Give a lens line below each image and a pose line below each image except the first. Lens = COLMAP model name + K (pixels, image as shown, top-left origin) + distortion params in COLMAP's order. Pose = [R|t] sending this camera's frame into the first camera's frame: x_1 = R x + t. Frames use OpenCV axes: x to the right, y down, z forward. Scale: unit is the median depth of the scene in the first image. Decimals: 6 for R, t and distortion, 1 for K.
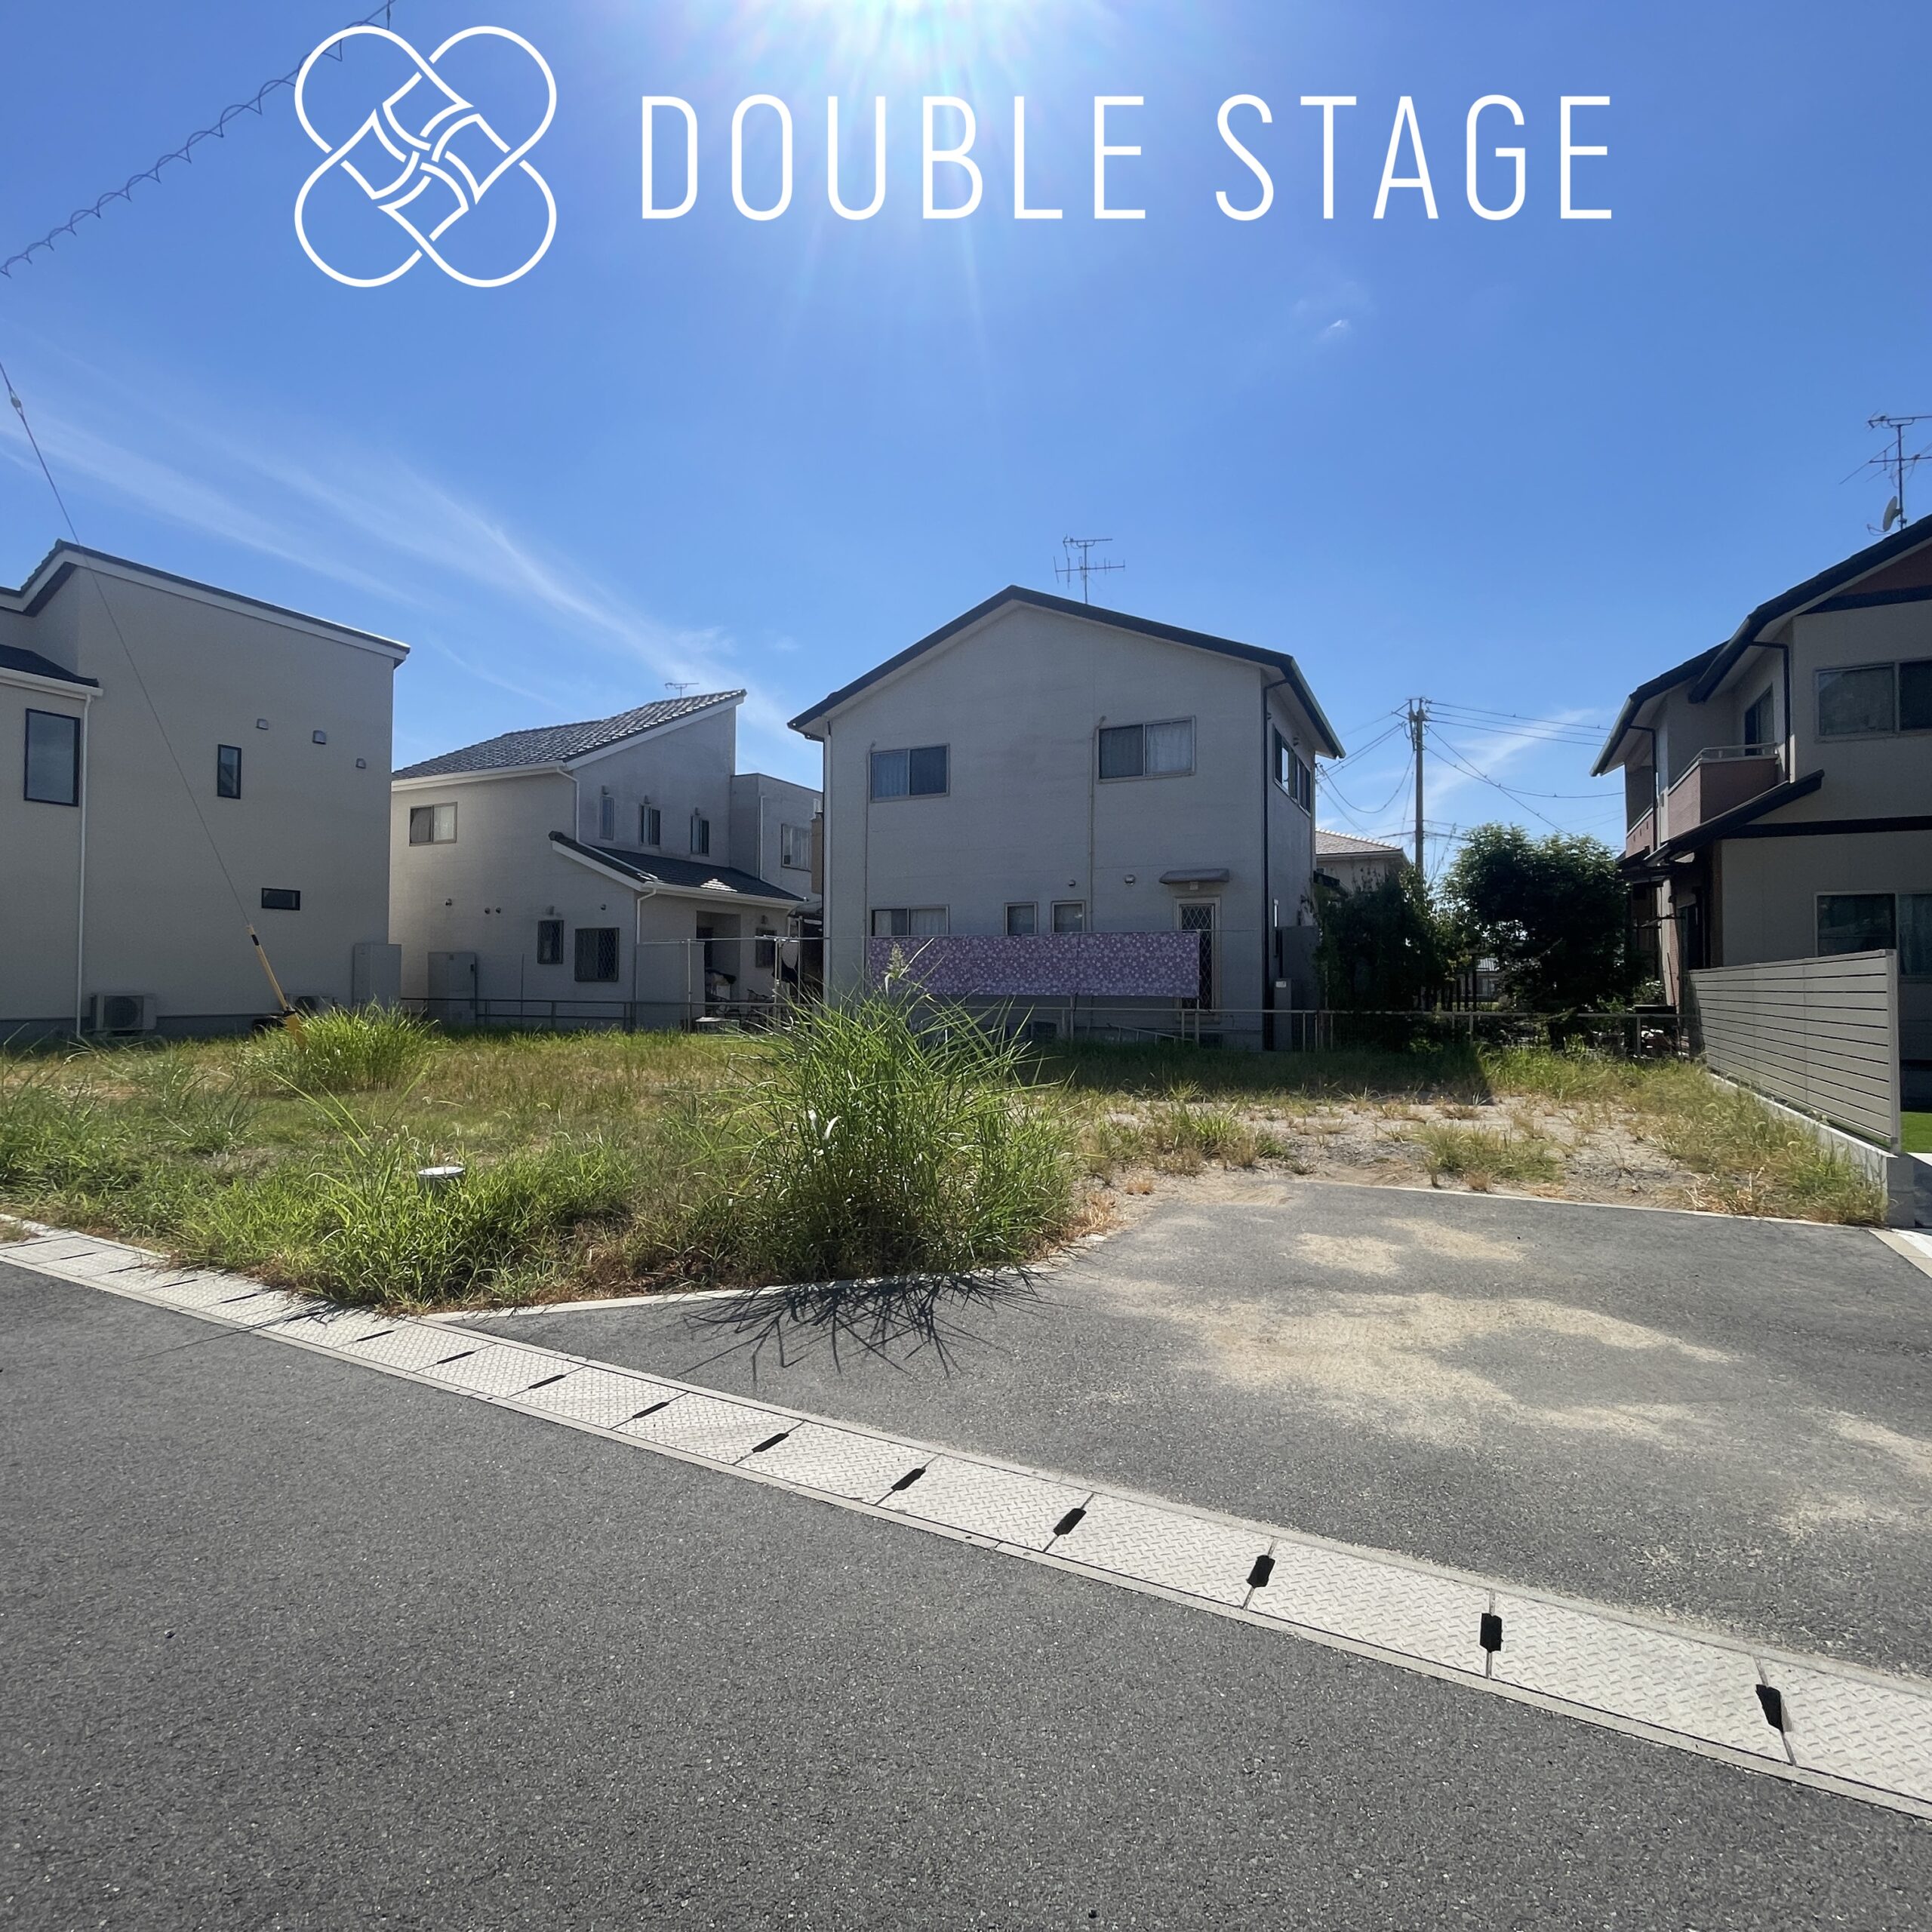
lens RADIAL K [[1033.8, 0, 966.0], [0, 1033.8, 966.0], [0, 0, 1]] dist [-0.014847, 0.013272]
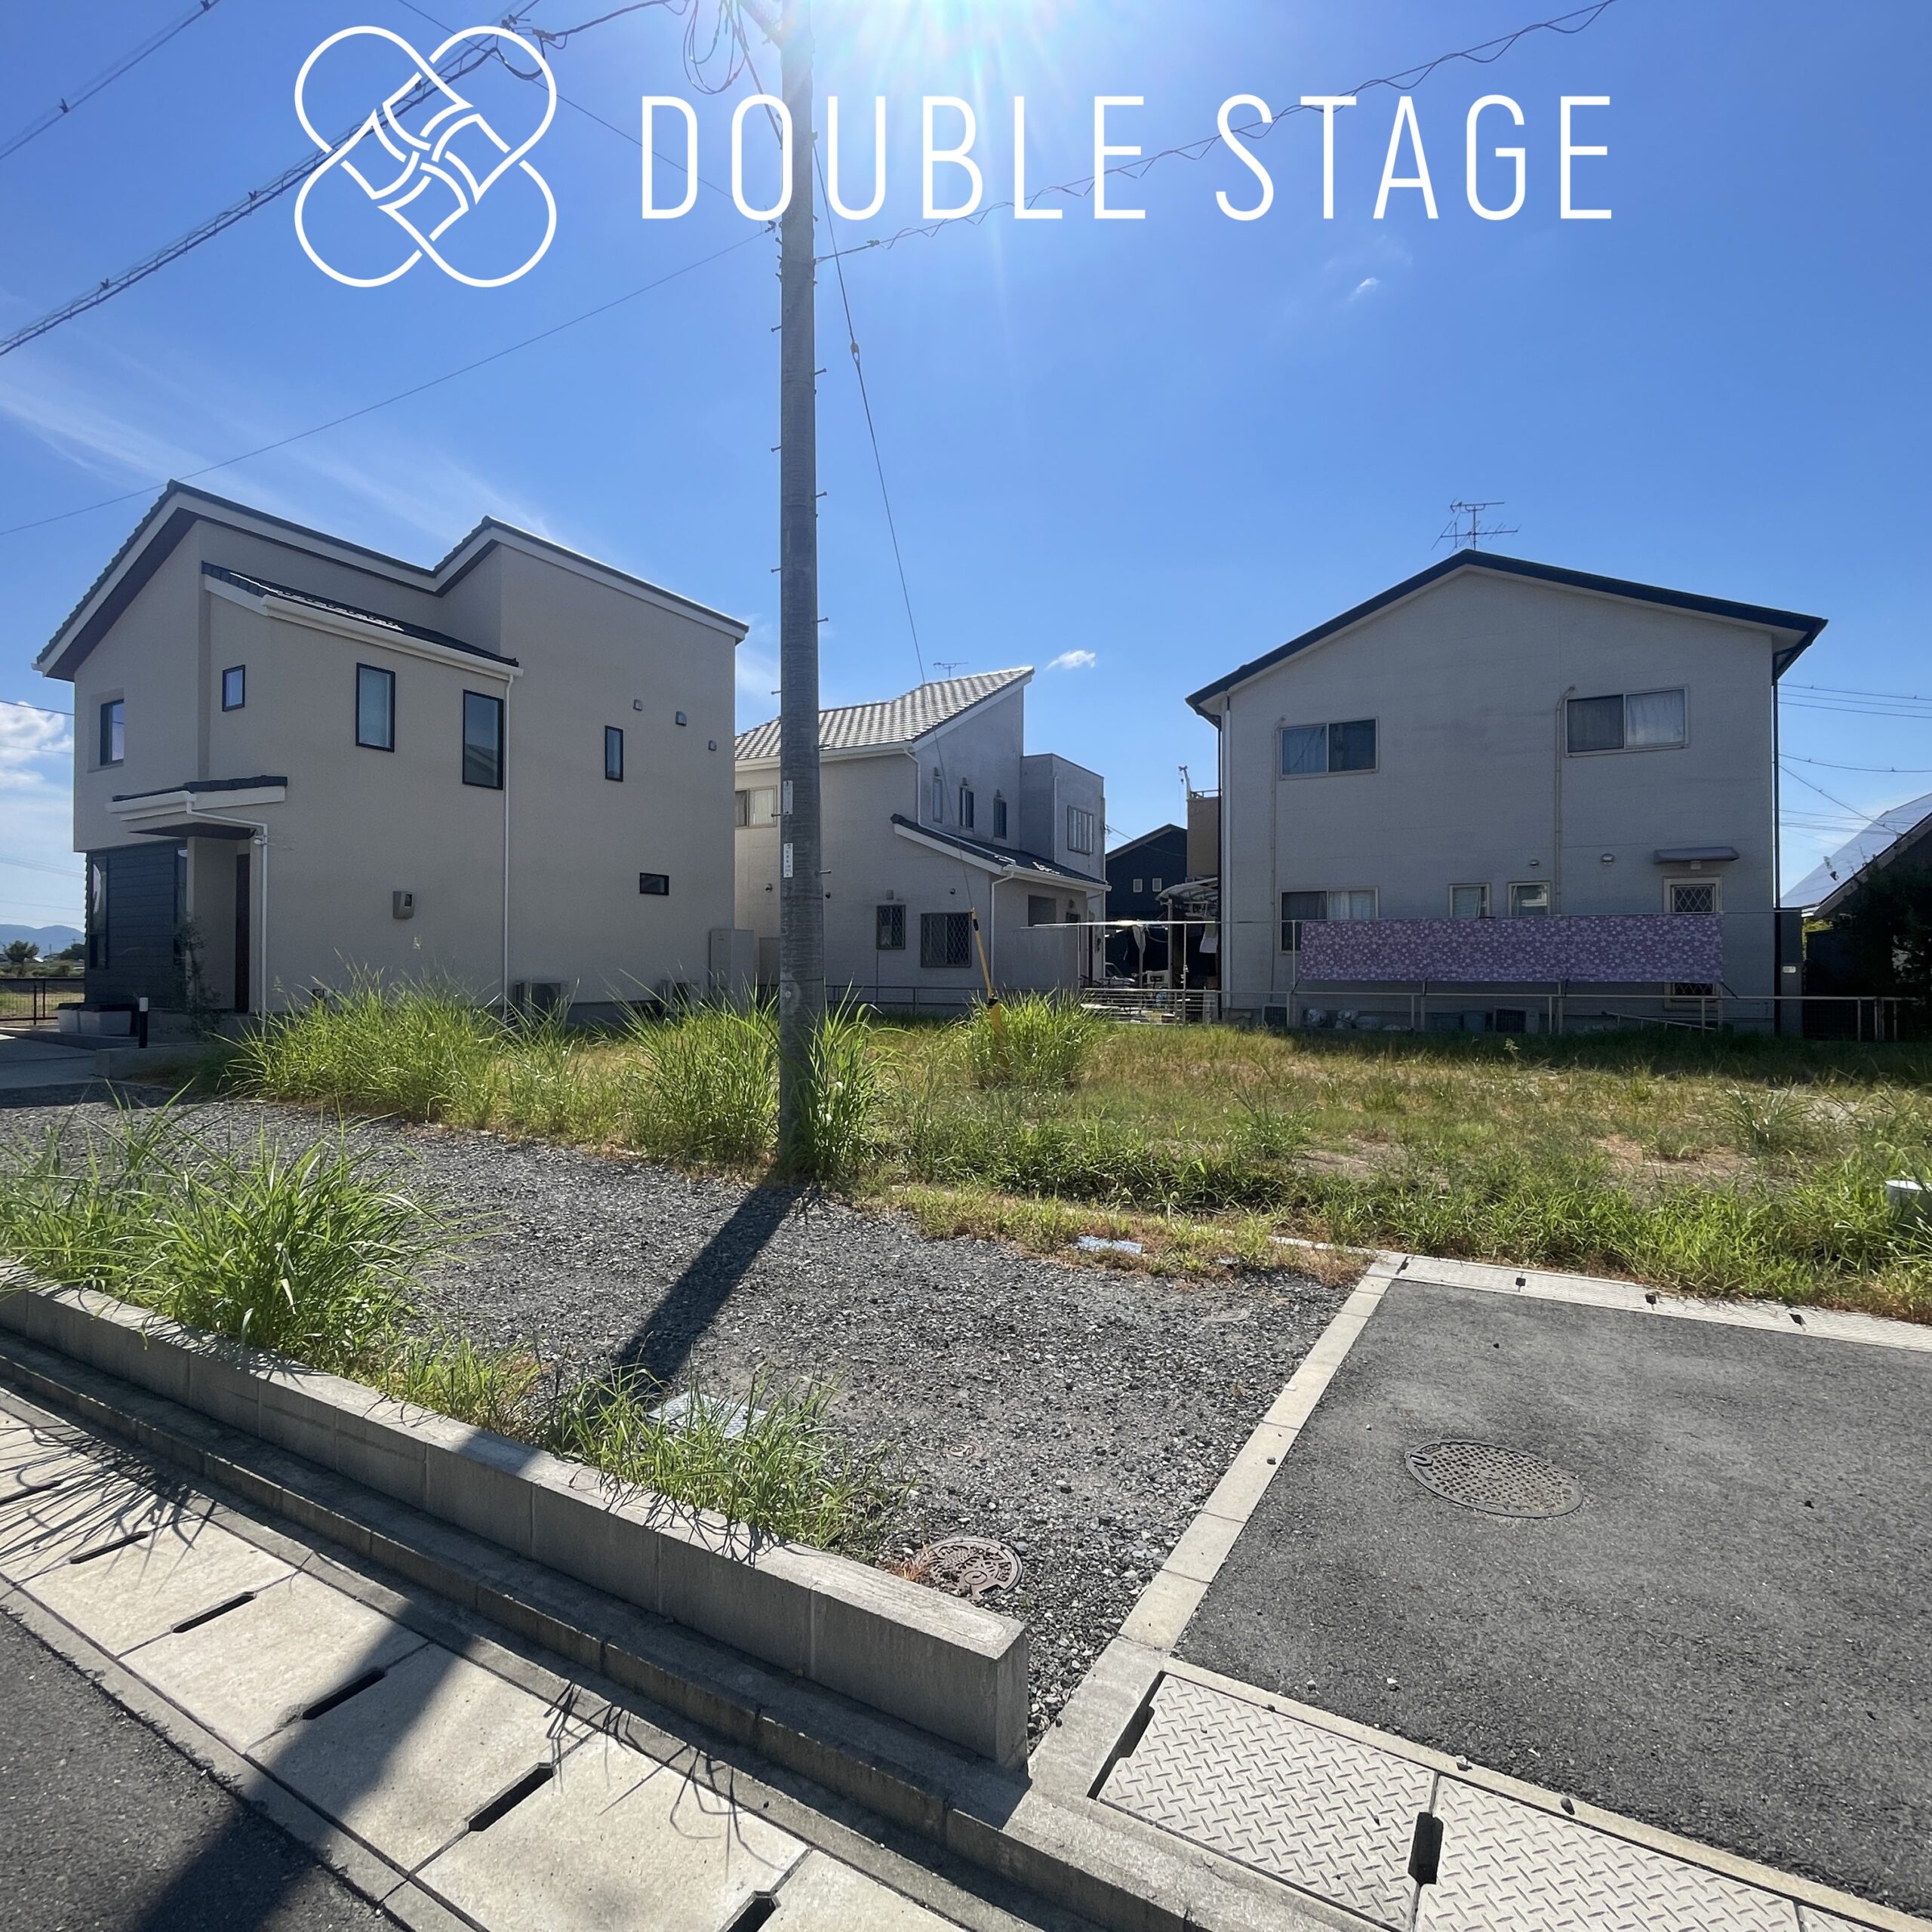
lens RADIAL K [[1033.8, 0, 966.0], [0, 1033.8, 966.0], [0, 0, 1]] dist [-0.014847, 0.013272]
pose [[0.999359, -0.001395, -0.035777, -0.375497], [0.001868, 0.999911, 0.013180, 0.000718], [0.035755, -0.013238, 0.999273, 0.033107]]
